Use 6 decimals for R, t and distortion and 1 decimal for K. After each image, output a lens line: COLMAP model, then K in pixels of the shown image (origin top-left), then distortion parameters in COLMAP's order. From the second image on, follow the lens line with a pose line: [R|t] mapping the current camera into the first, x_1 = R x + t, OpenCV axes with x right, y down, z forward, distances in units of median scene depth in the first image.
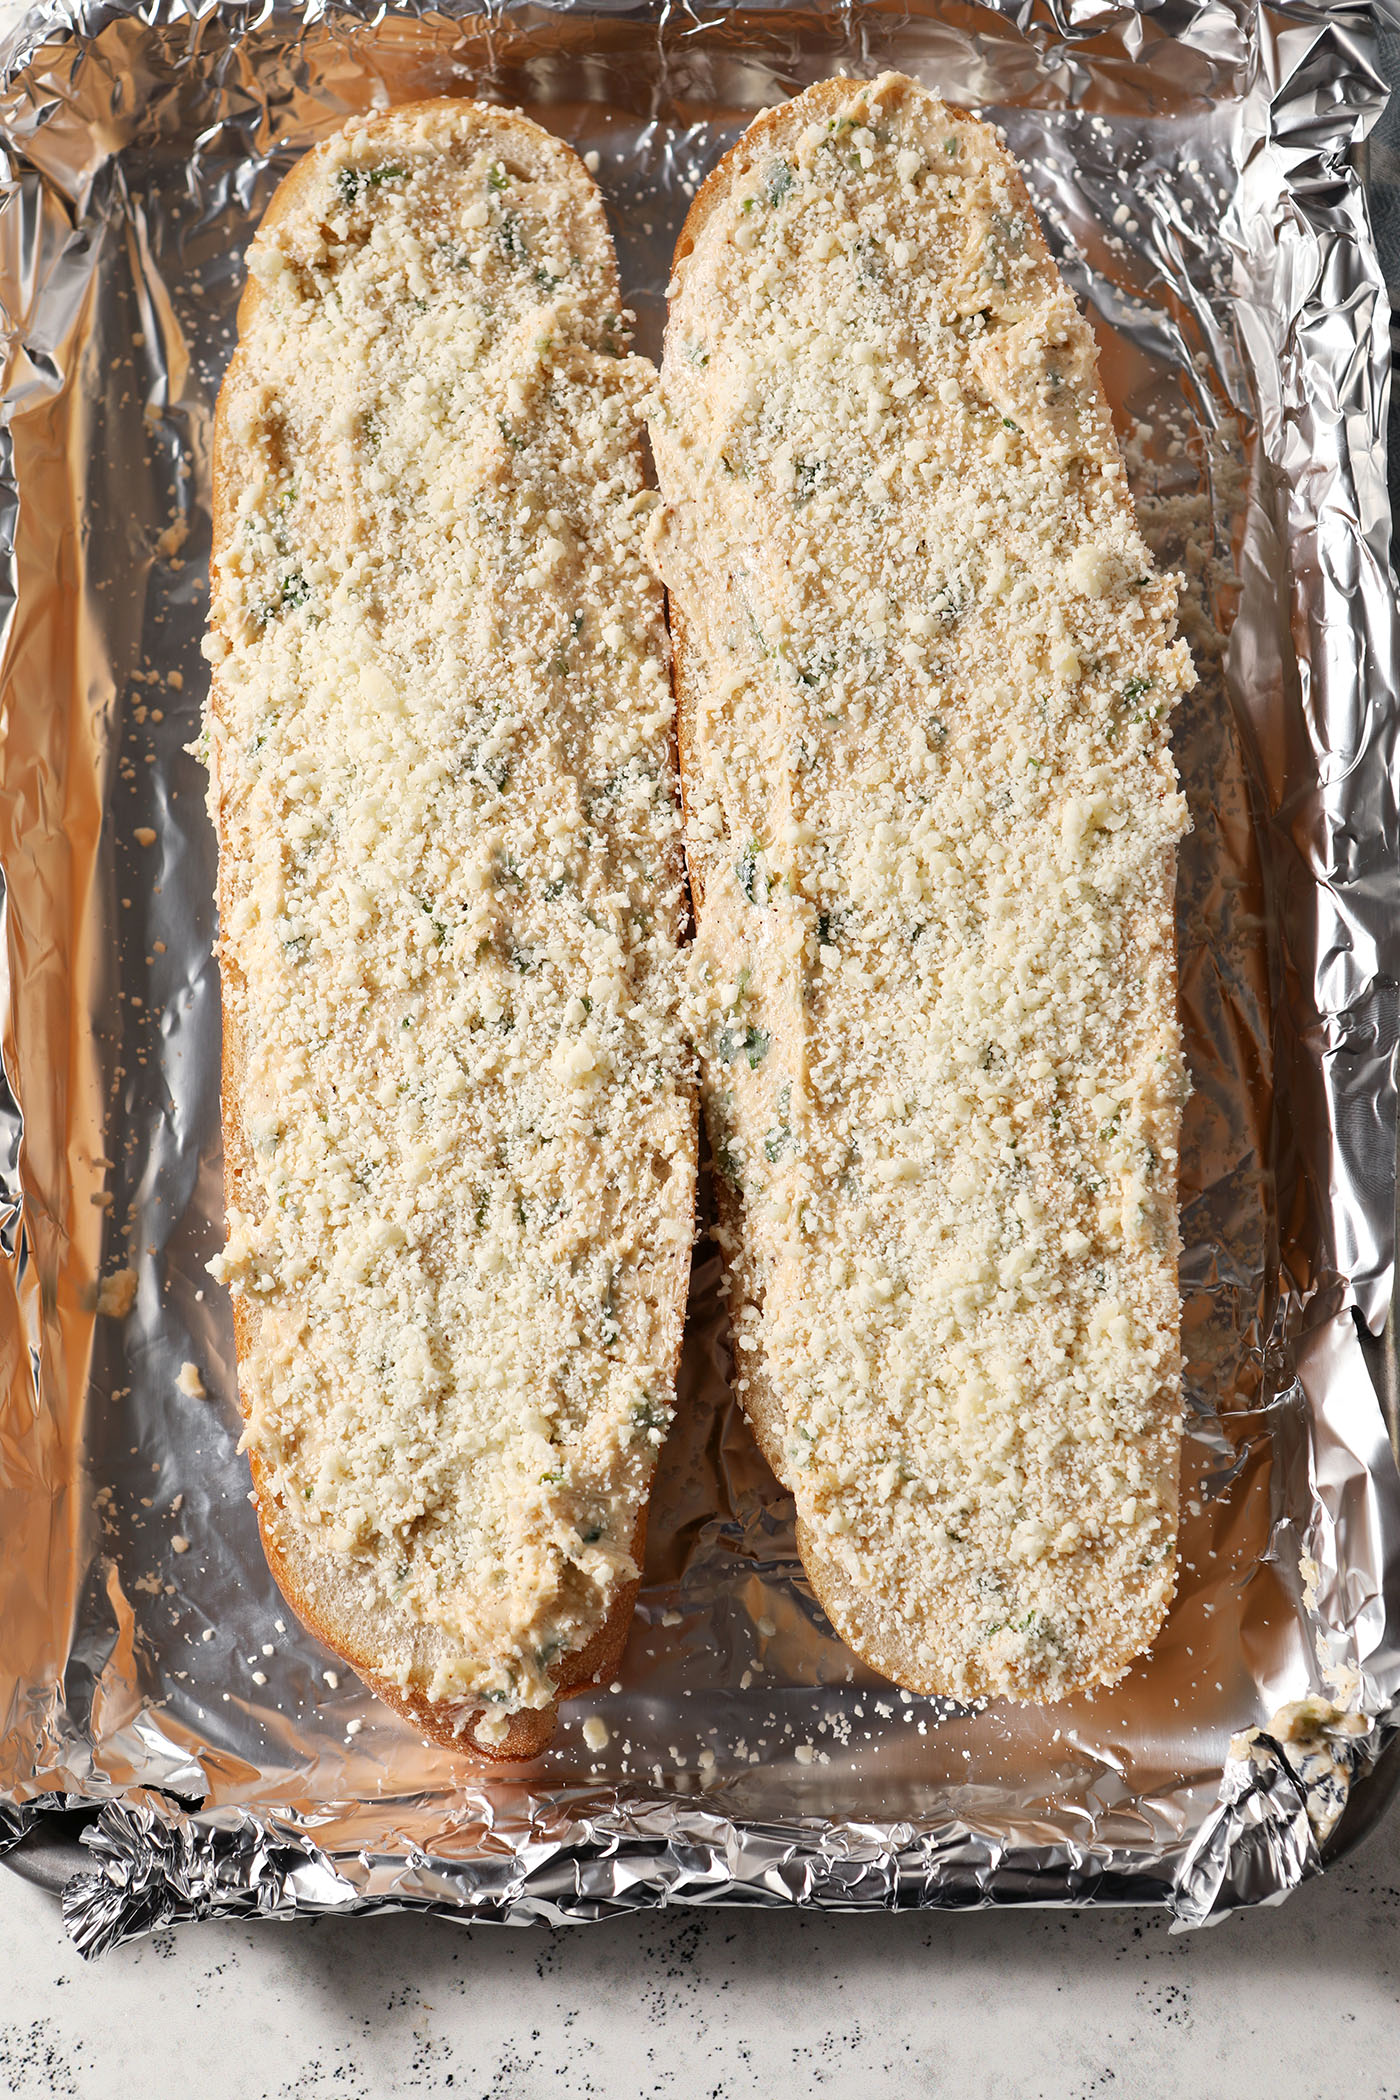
lens RADIAL K [[4107.7, 0, 696.7], [0, 4107.7, 1051.4], [0, 0, 1]] dist [0.294437, 0.000000]
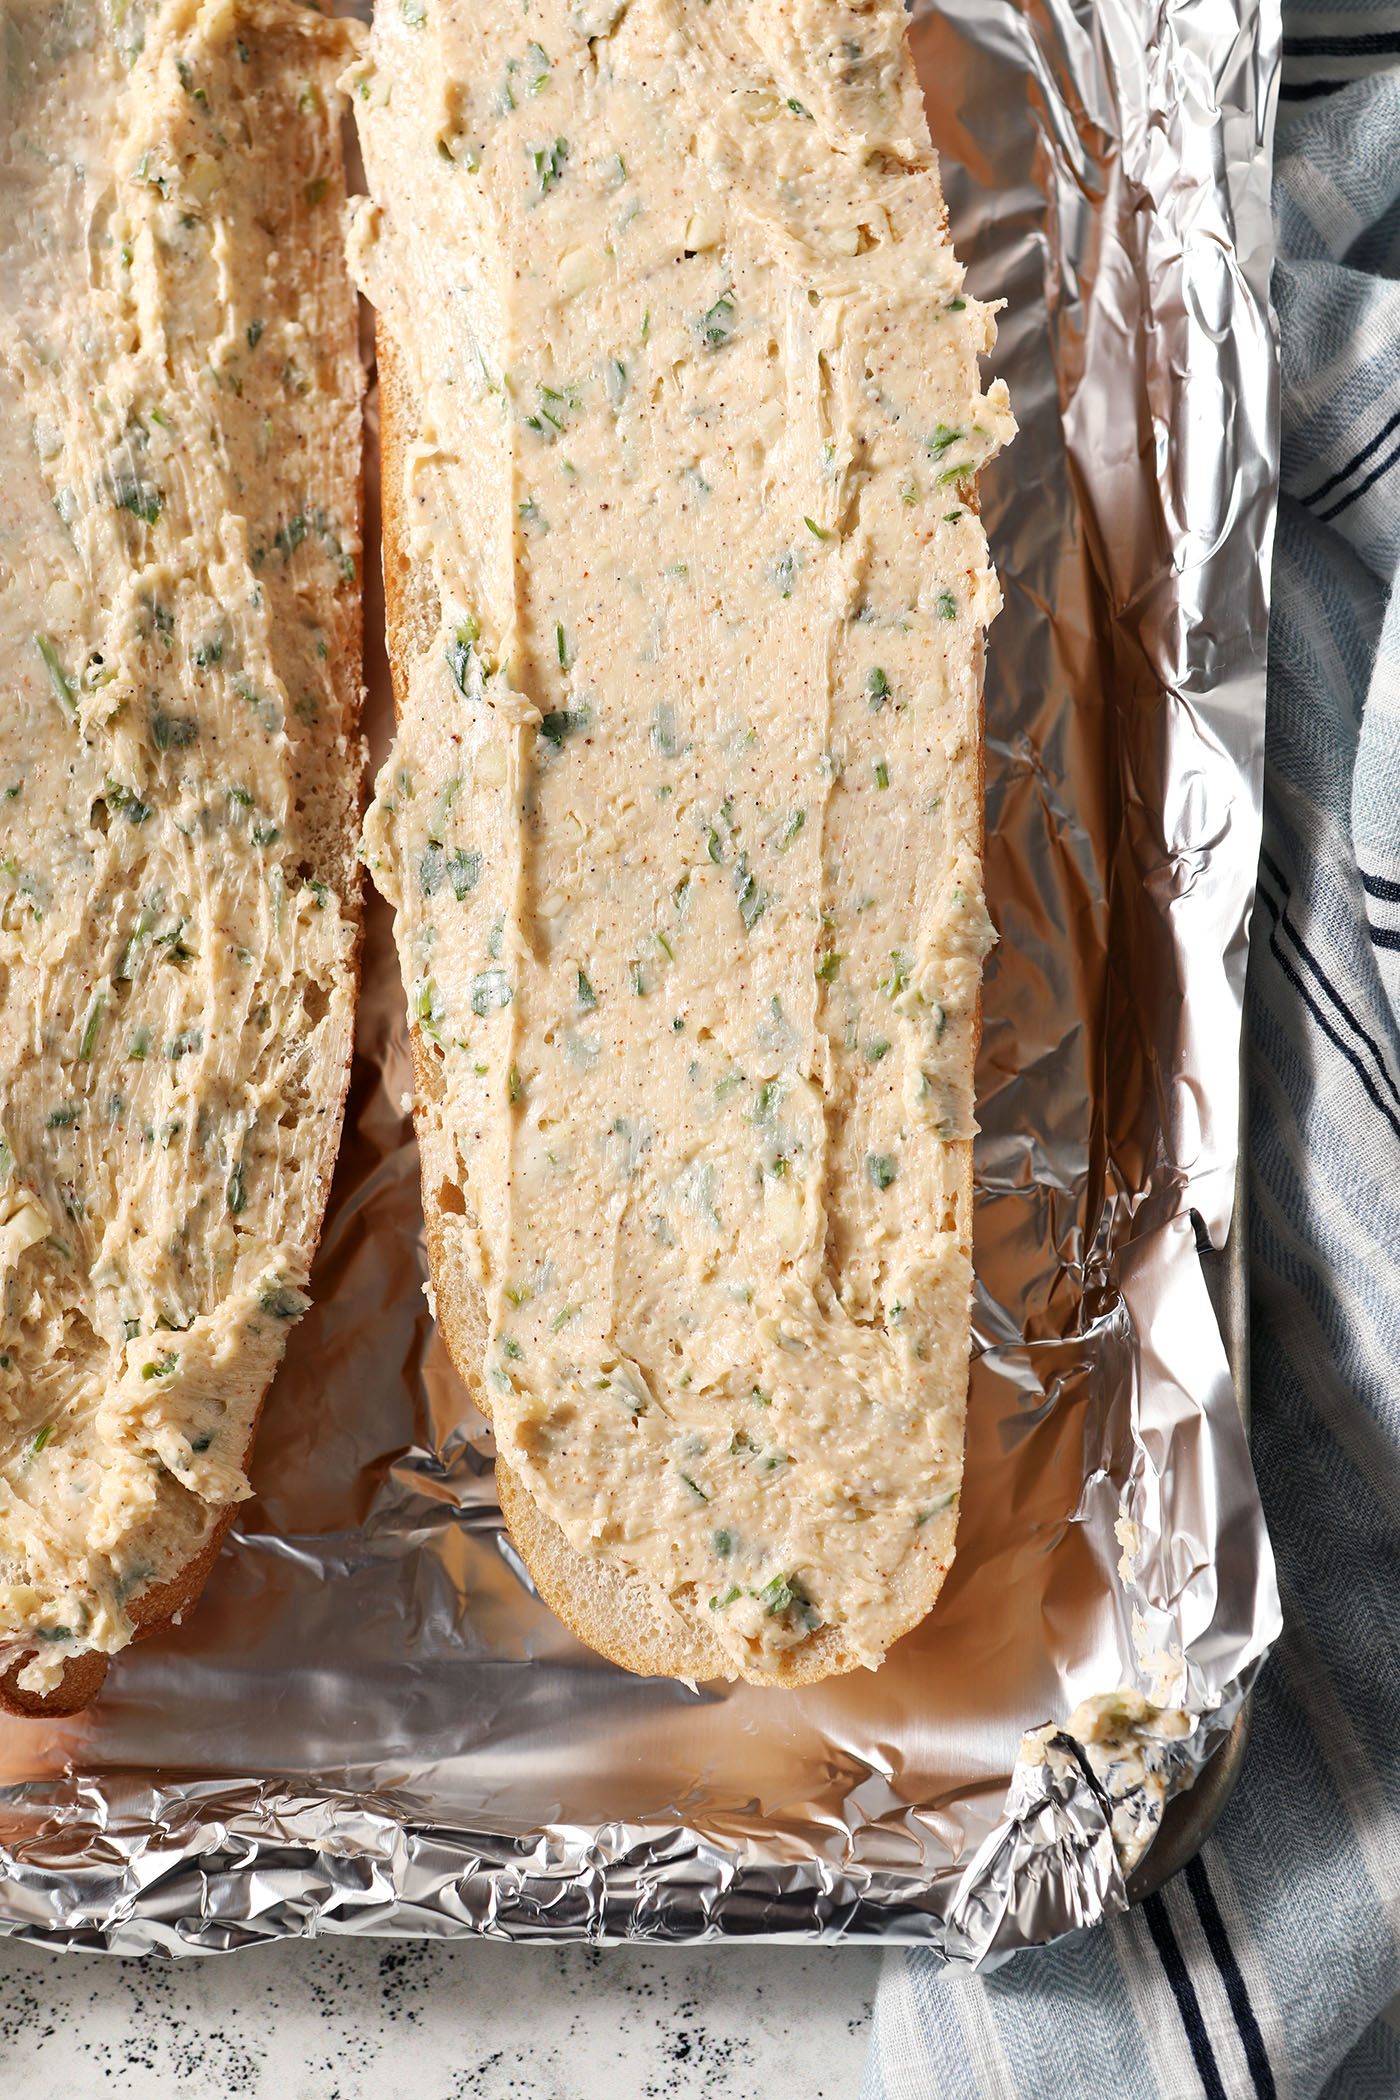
lens RADIAL K [[3812.6, 0, 688.8], [0, 3812.6, 1034.1], [0, 0, 1]] dist [0.204381, 0.000000]
pose [[0.999012, 0.031118, 0.031719, 0.035571], [-0.032322, 0.998749, 0.038163, 0.002138], [-0.030492, -0.039151, 0.998768, 0.259933]]
